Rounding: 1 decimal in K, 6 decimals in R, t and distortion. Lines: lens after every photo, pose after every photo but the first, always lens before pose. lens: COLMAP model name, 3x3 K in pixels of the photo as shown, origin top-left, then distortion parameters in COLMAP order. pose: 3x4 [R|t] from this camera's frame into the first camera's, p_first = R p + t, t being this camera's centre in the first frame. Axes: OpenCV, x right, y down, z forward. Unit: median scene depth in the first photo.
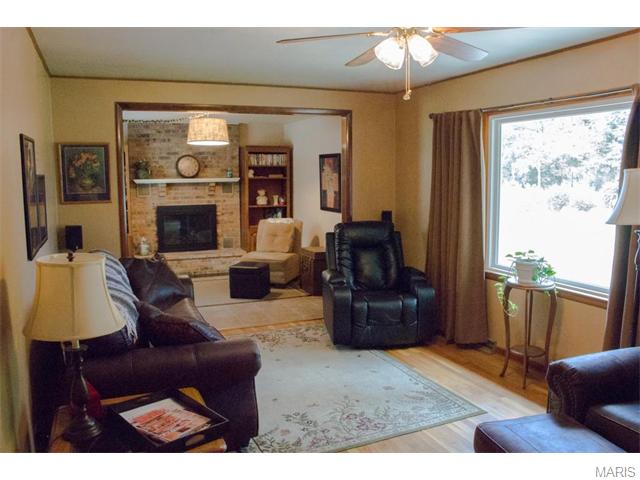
lens RADIAL K [[533.8, 0, 316.3], [0, 533.8, 239.9], [0, 0, 1]] dist [-0.151919, 0.118009]
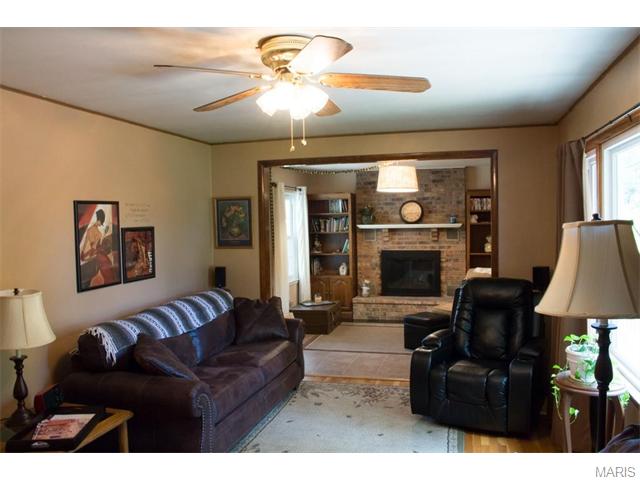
lens RADIAL K [[533.8, 0, 310.5], [0, 533.8, 241.2], [0, 0, 1]] dist [-0.151919, 0.118009]
pose [[0.774299, 0.018341, -0.632554, 0.252856], [-0.064089, 0.996713, -0.049551, -0.021255], [0.629566, 0.078908, 0.772929, 0.101125]]
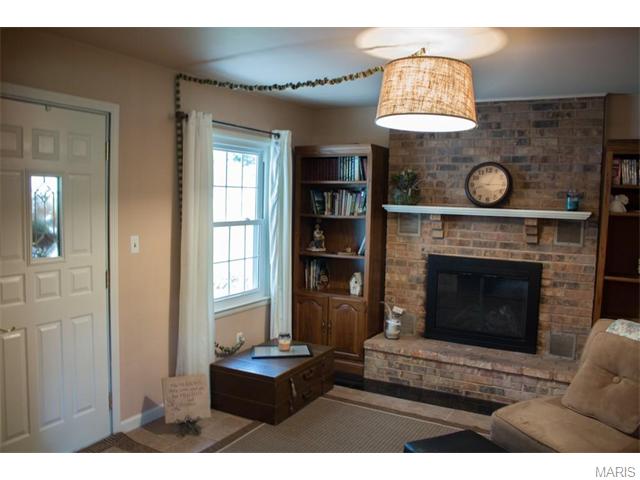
lens RADIAL K [[533.8, 0, 312.3], [0, 533.8, 240.3], [0, 0, 1]] dist [-0.151919, 0.118009]
pose [[0.608521, 0.086725, -0.788785, 0.061909], [-0.123239, 0.992278, 0.014025, -0.071937], [0.783910, 0.088675, 0.614509, 0.562170]]
